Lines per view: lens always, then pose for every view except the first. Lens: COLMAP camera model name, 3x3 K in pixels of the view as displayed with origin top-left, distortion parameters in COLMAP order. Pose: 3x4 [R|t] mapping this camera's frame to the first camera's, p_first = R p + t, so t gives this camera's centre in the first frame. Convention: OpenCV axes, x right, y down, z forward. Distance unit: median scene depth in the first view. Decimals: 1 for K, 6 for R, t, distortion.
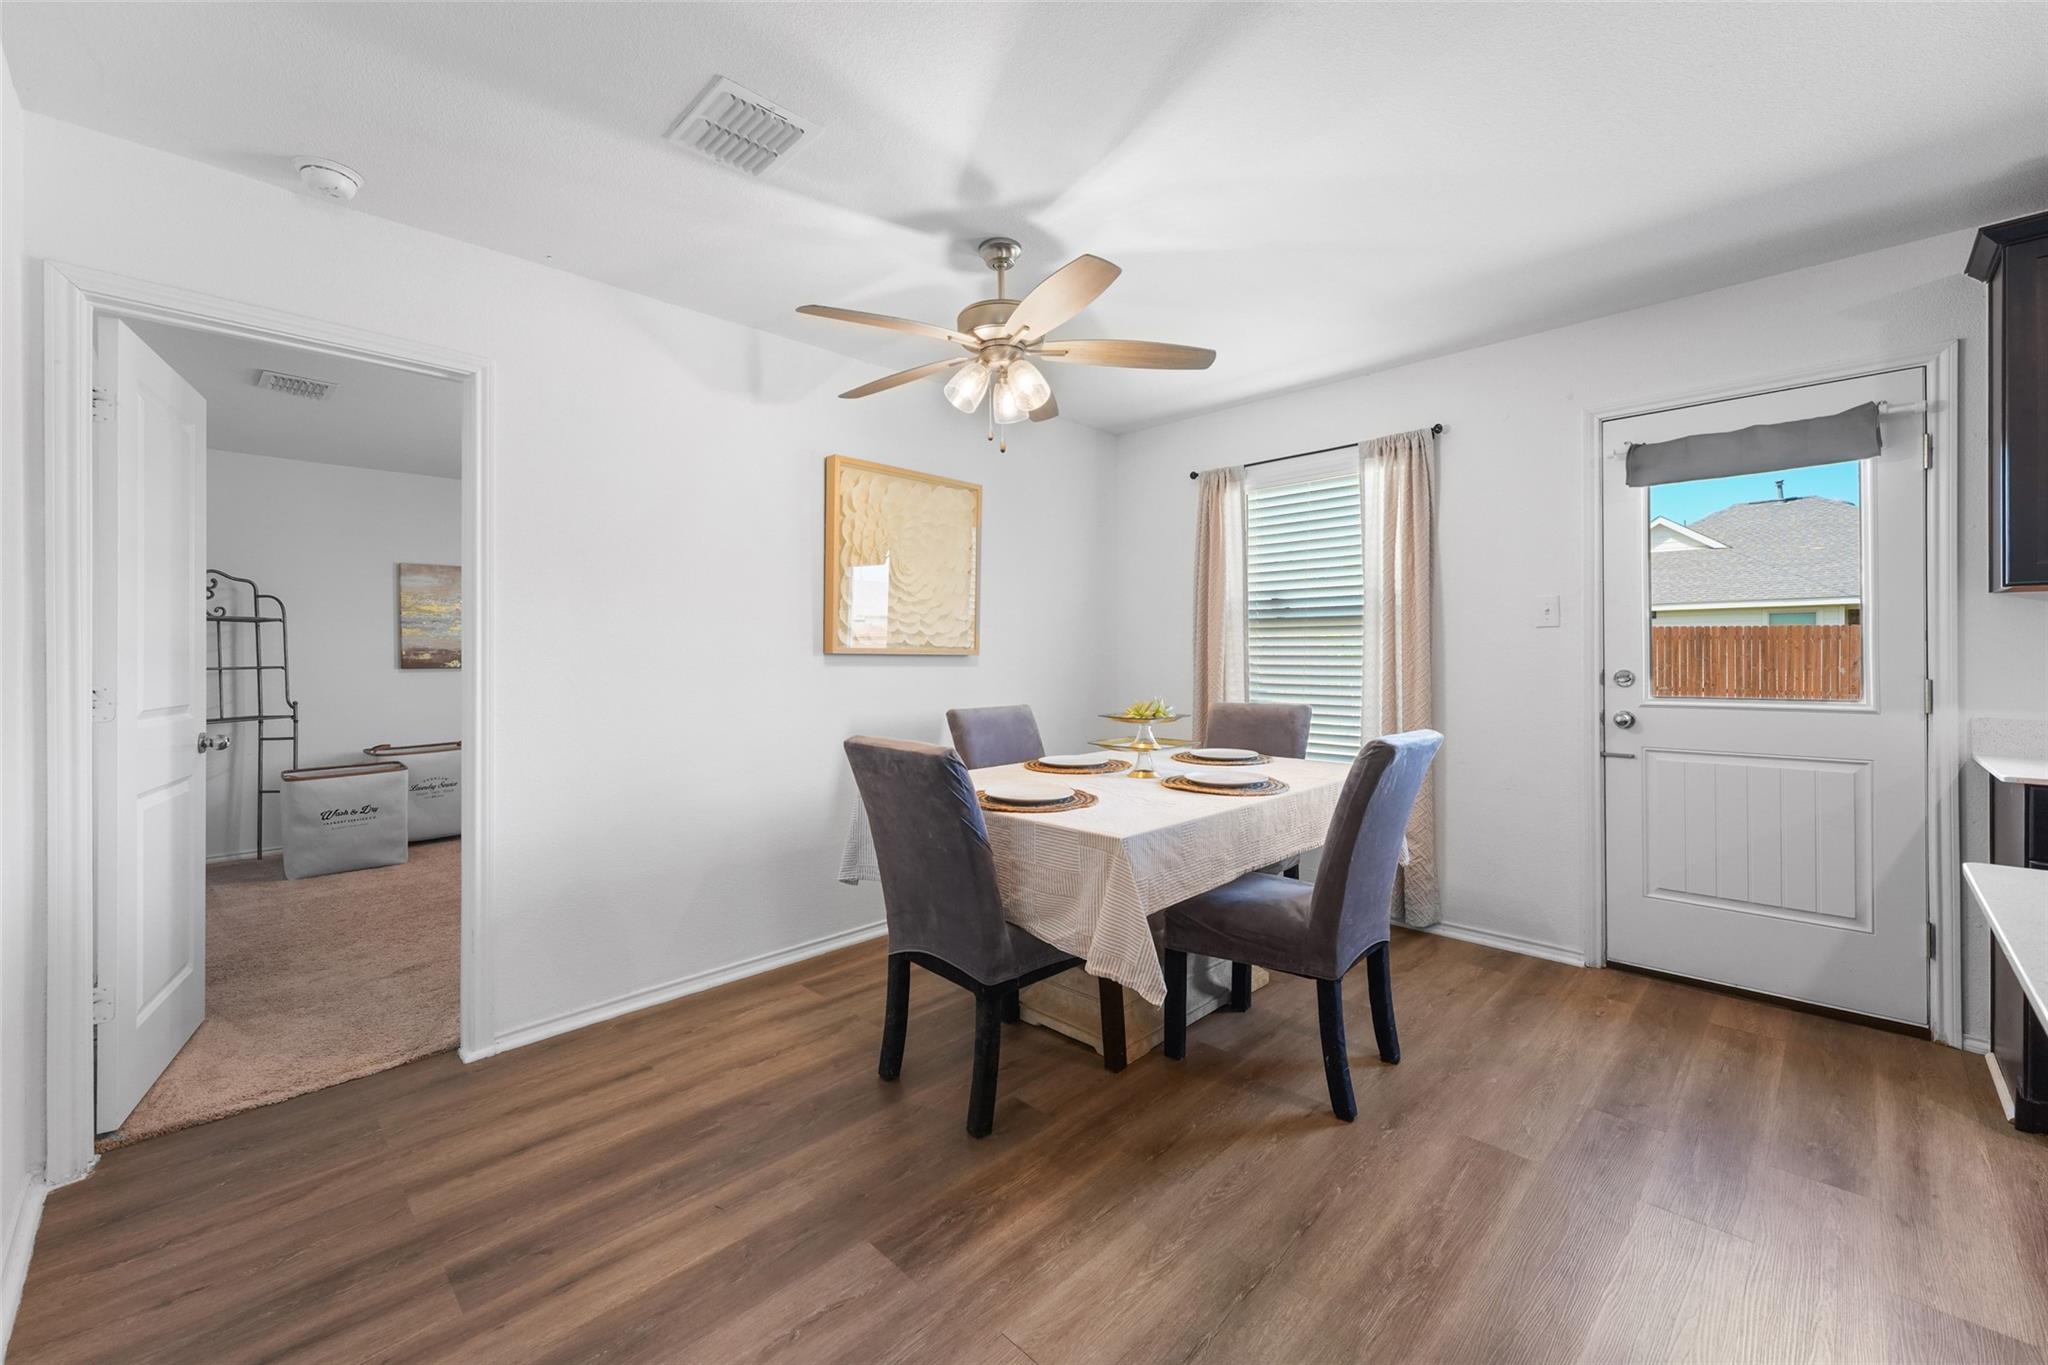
lens RADIAL K [[799.2, 0, 1025.4], [0, 799.2, 659.8], [0, 0, 1]] dist [0.001450, 0.000112]
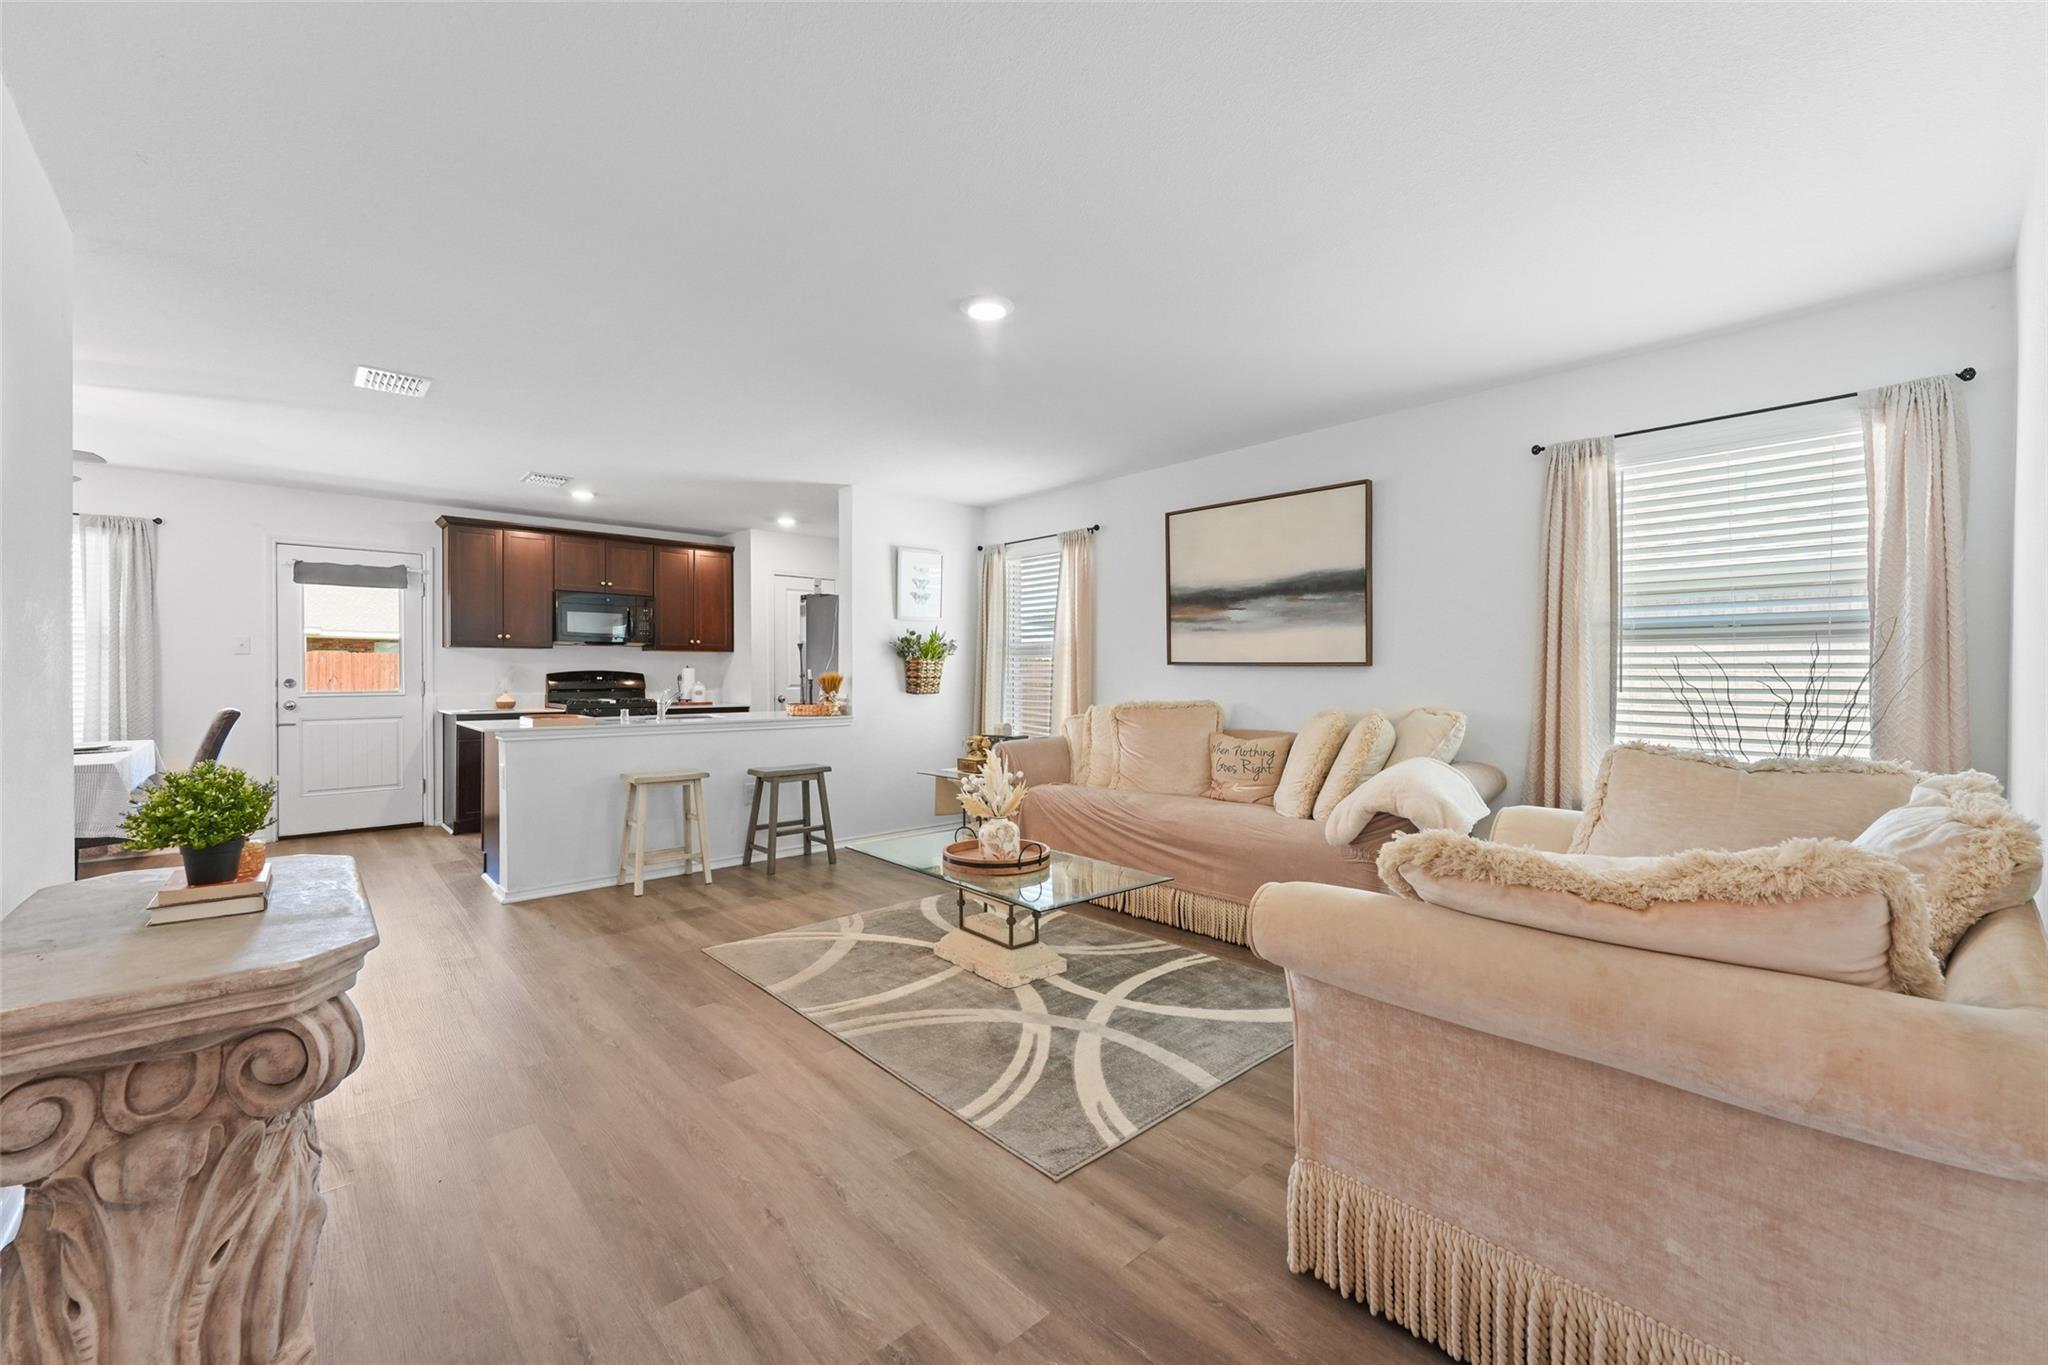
lens RADIAL K [[822.1, 0, 1017.9], [0, 822.1, 671.7], [0, 0, 1]] dist [0.020105, -0.000031]
pose [[0.048284, 0.011004, 0.998773, -1.154626], [0.008993, 0.999894, -0.011451, 0.035596], [-0.998793, 0.009535, 0.048180, -0.821177]]
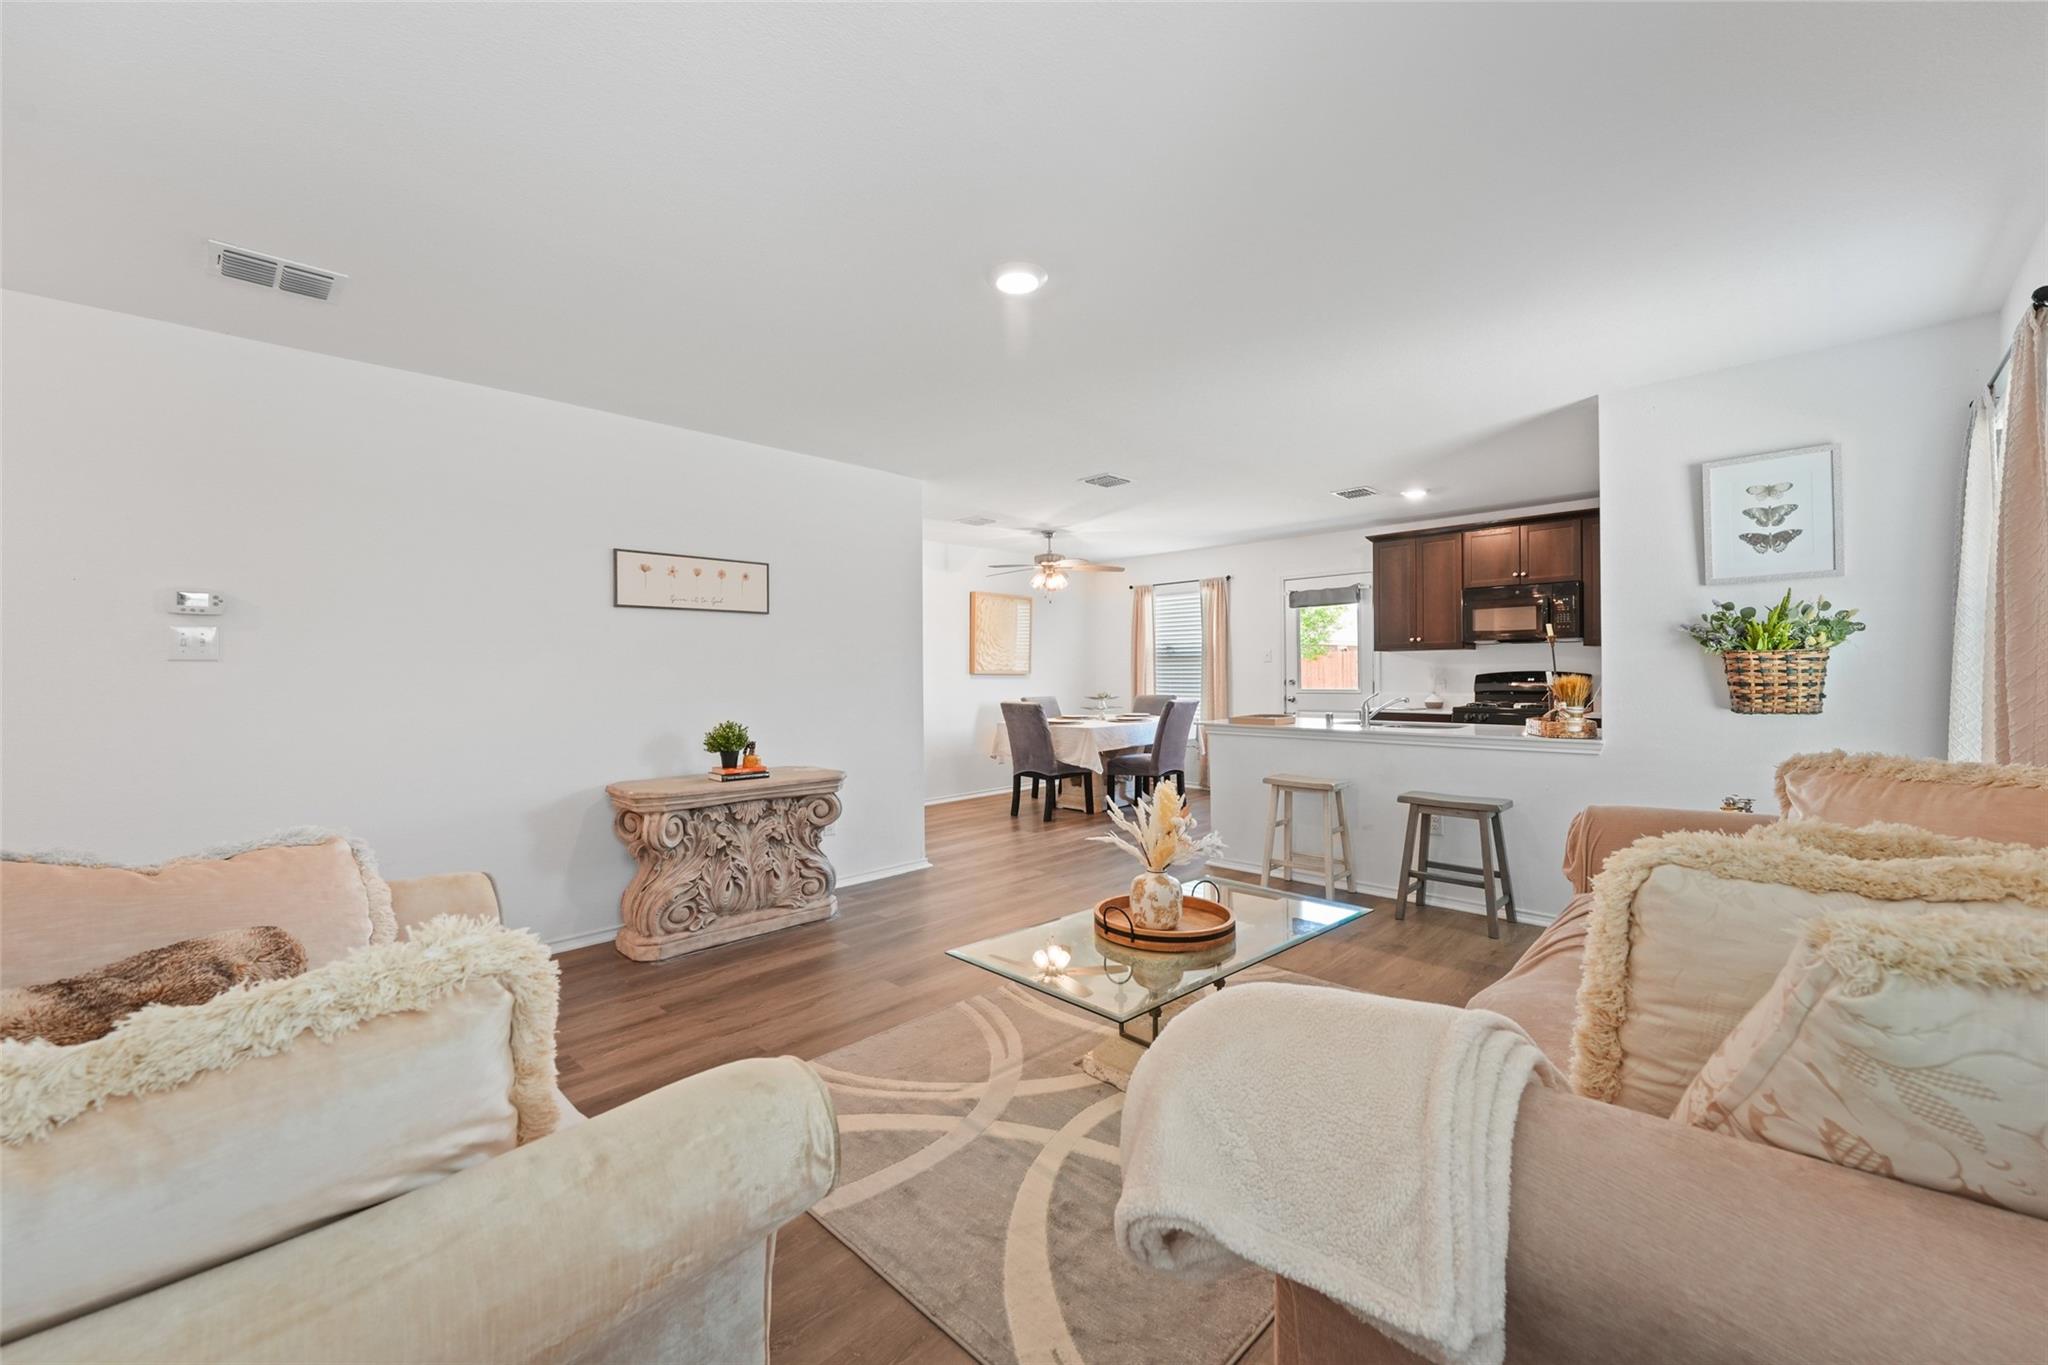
lens RADIAL K [[822.1, 0, 1017.9], [0, 822.1, 671.7], [0, 0, 1]] dist [0.020105, -0.000031]
pose [[0.999999, -0.001222, 0.000986, -0.126304], [0.001234, 0.999934, -0.011407, 0.018567], [-0.000972, 0.011408, 0.999934, -1.662830]]
